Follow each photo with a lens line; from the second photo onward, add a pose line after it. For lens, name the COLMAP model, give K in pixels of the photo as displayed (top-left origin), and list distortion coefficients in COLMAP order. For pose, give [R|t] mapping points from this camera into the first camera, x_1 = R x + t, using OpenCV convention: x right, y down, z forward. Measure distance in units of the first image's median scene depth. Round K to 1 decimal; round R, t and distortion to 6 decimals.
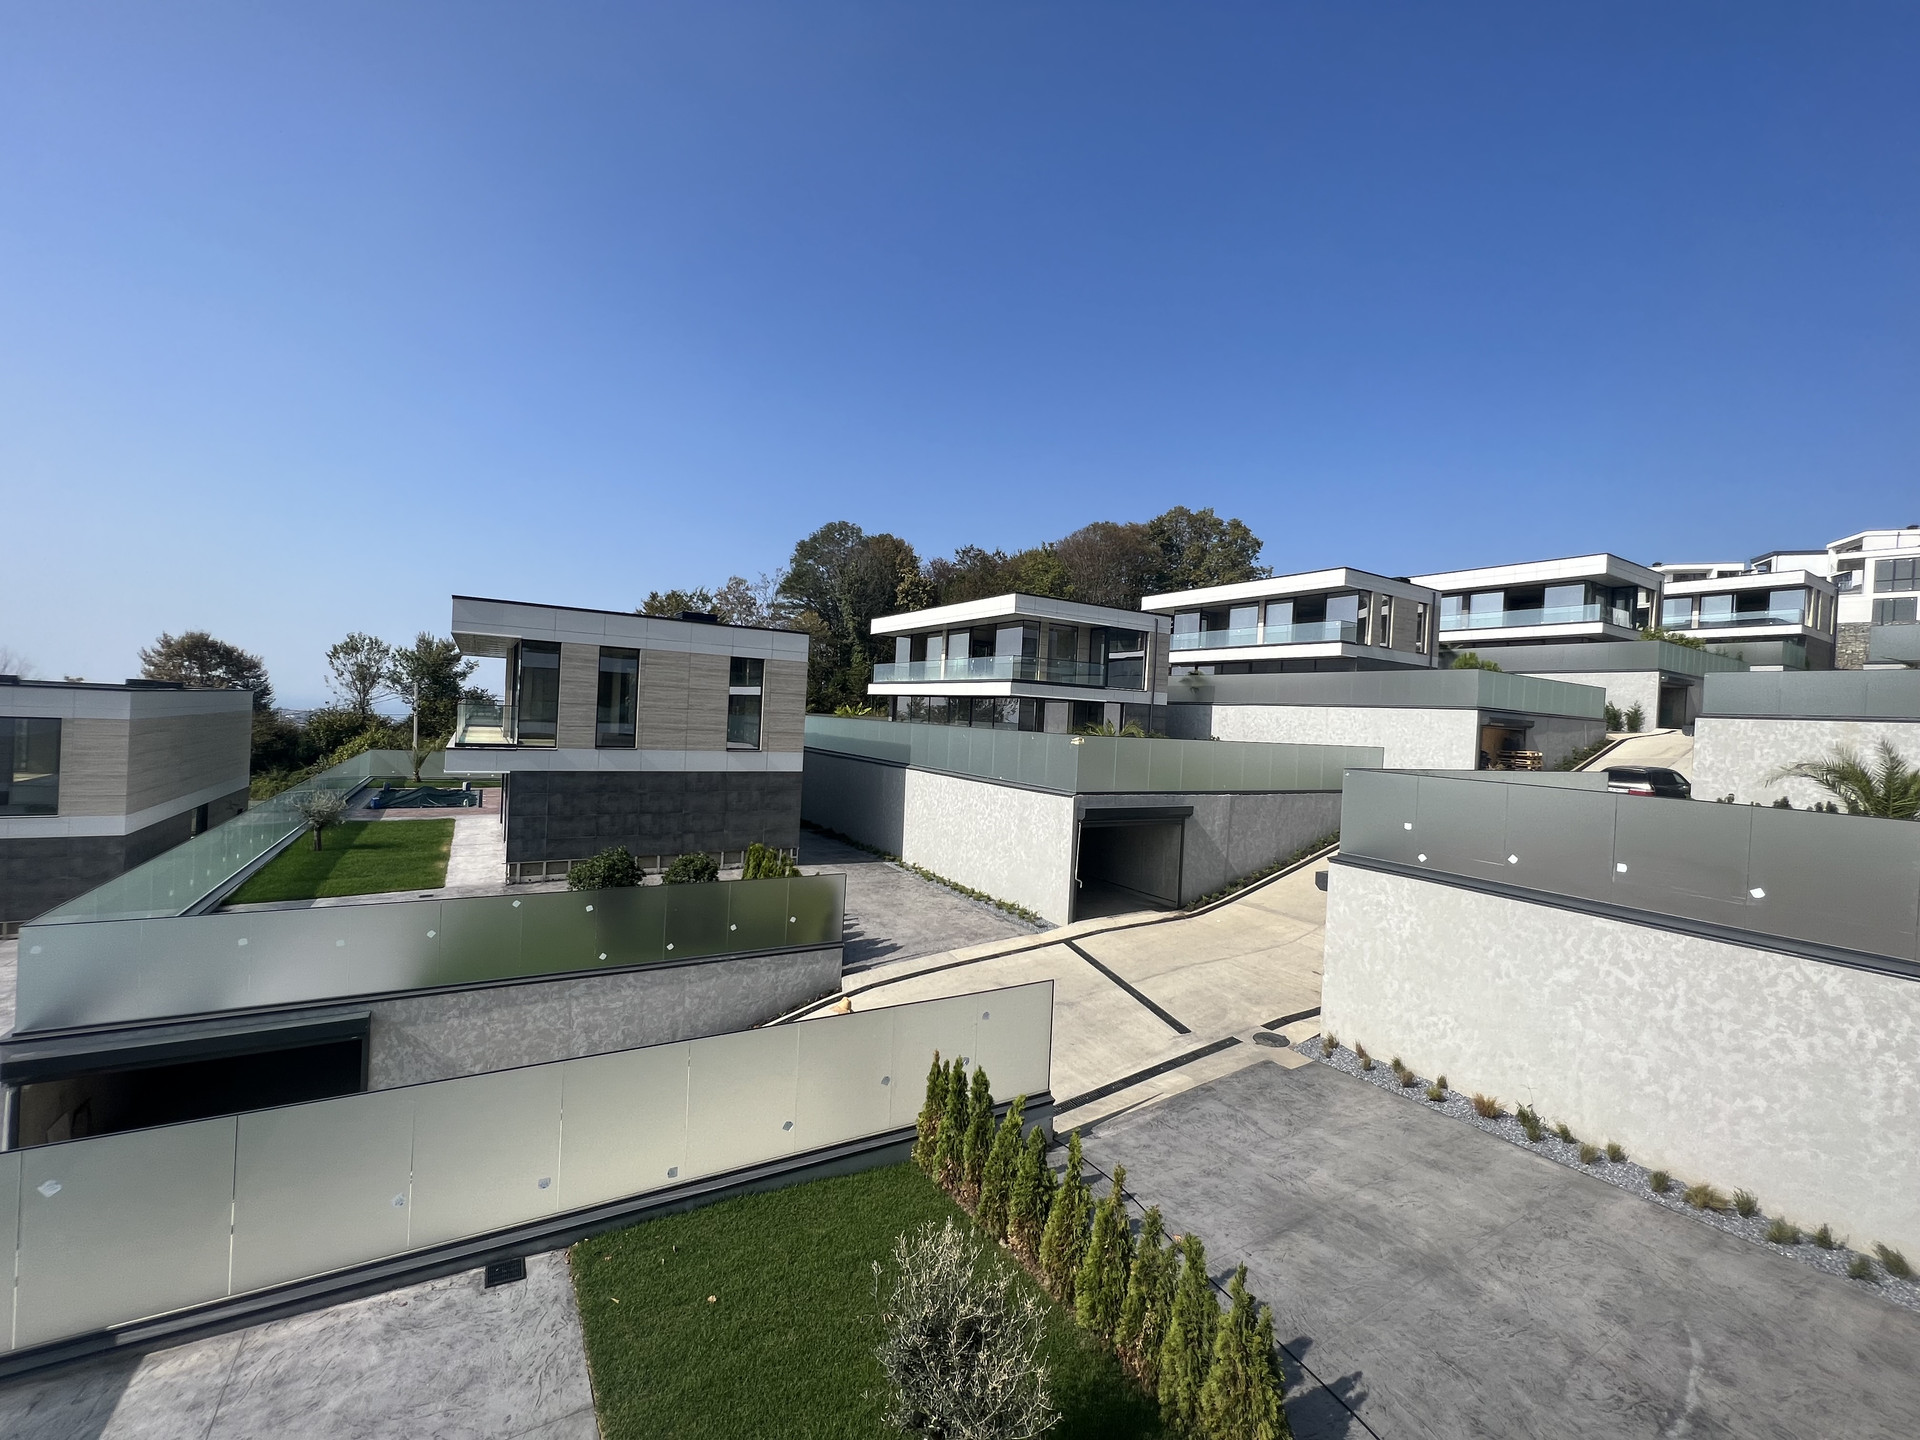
lens RADIAL K [[771.8, 0, 958.3], [0, 771.8, 722.0], [0, 0, 1]] dist [-0.003722, 0.000786]
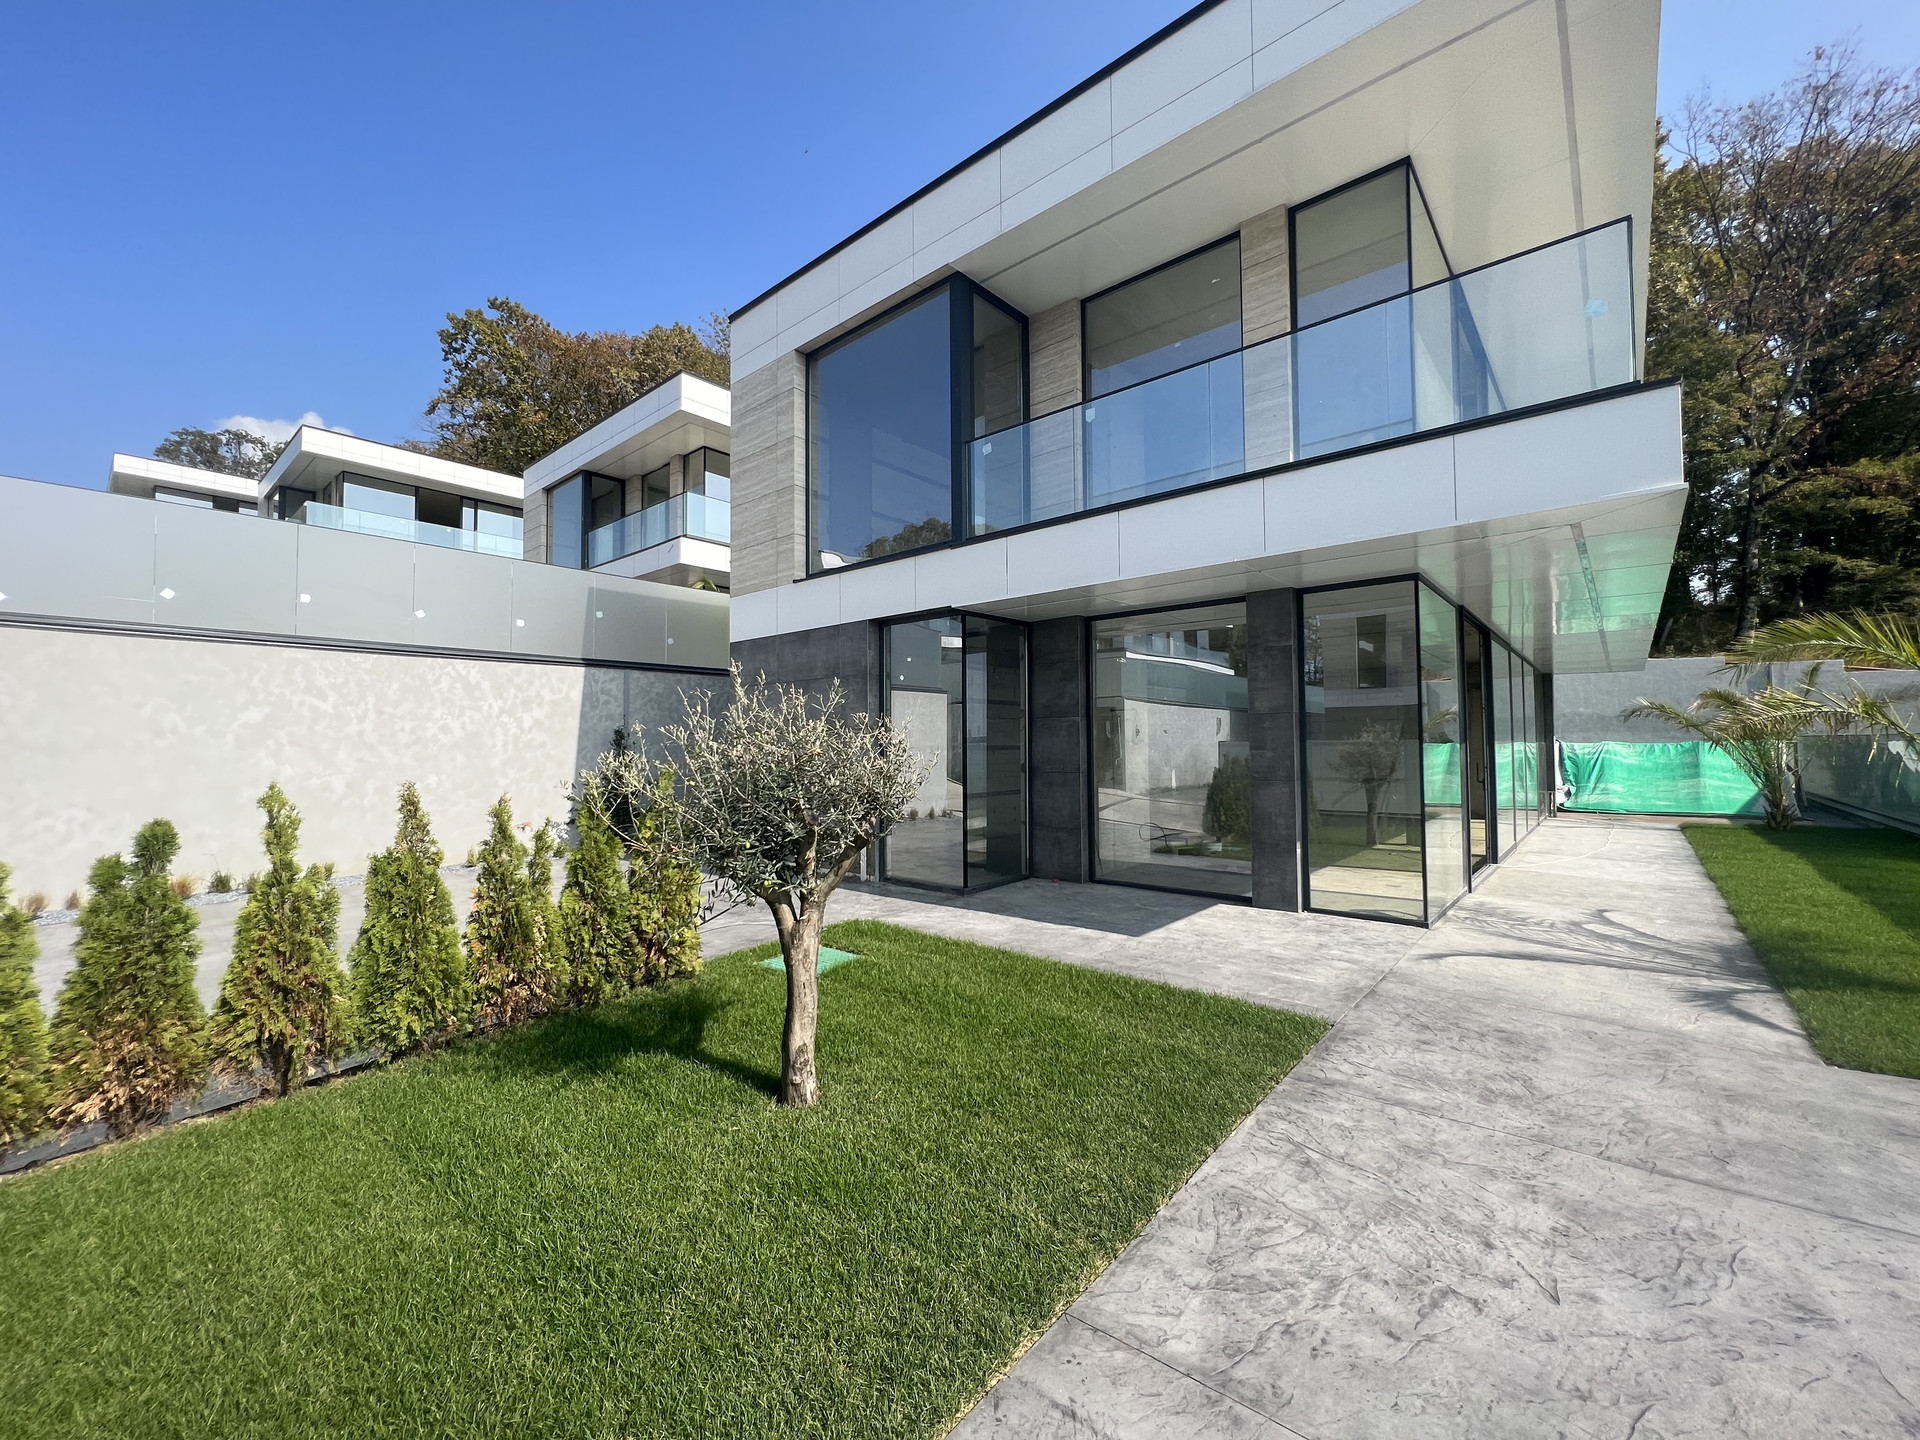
lens RADIAL K [[771.8, 0, 963.6], [0, 771.8, 722.0], [0, 0, 1]] dist [-0.003722, 0.000786]
pose [[-0.311829, -0.013678, 0.950040, -0.367656], [0.003558, 0.999873, 0.015563, 0.346284], [-0.950131, 0.008233, -0.311741, 0.512727]]
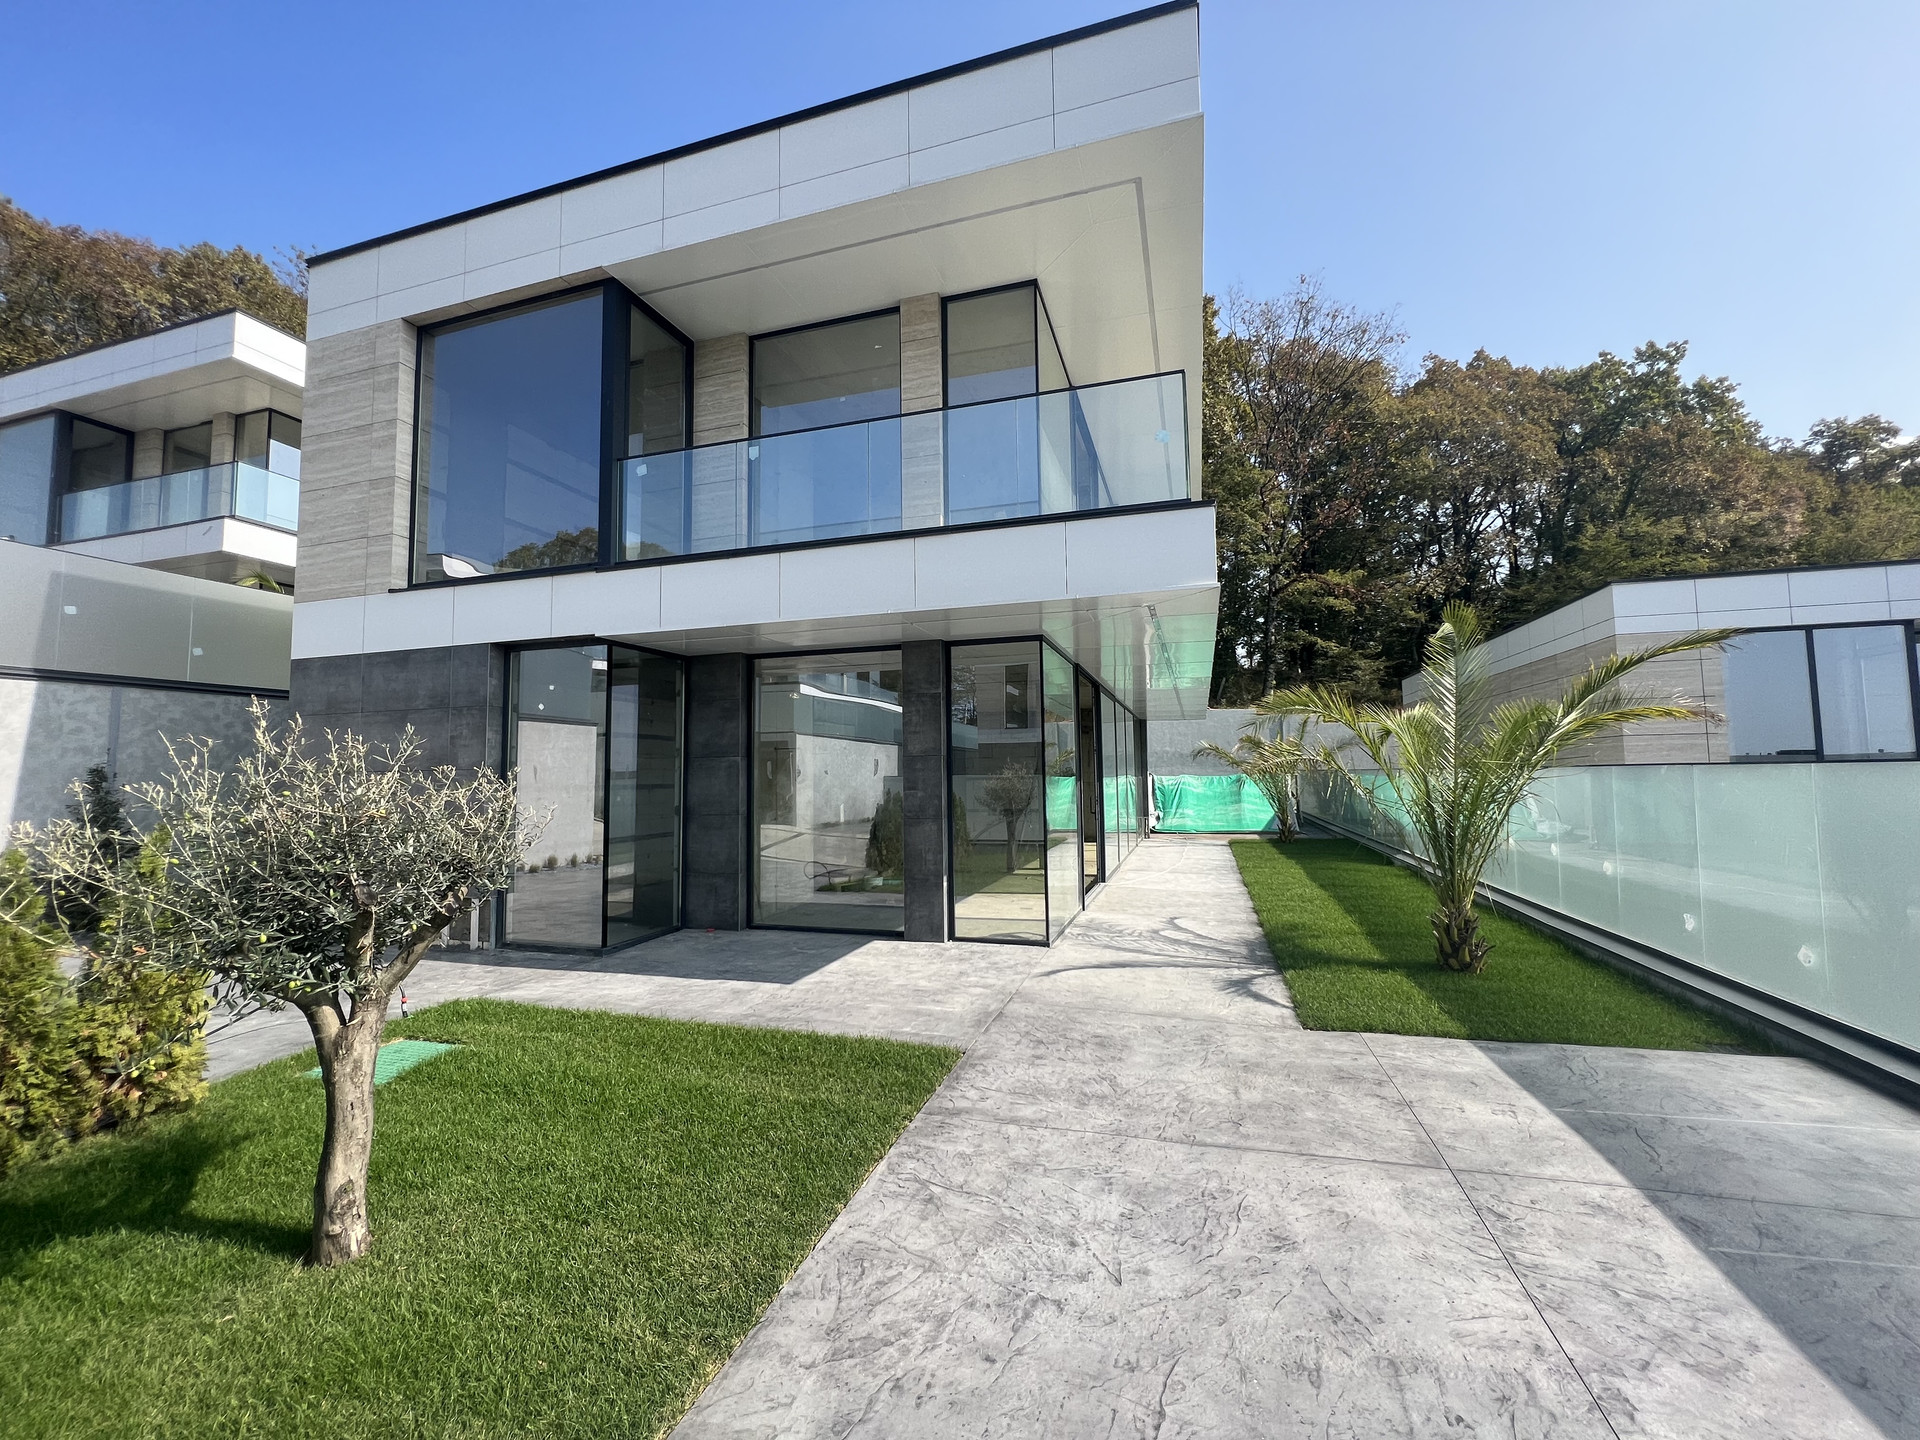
lens RADIAL K [[771.8, 0, 961.8], [0, 771.8, 721.7], [0, 0, 1]] dist [-0.003722, 0.000786]
pose [[-0.666495, 0.015291, 0.745353, -0.372161], [-0.008515, 0.999568, -0.028121, 0.337618], [-0.745461, -0.025090, -0.666077, 0.498101]]
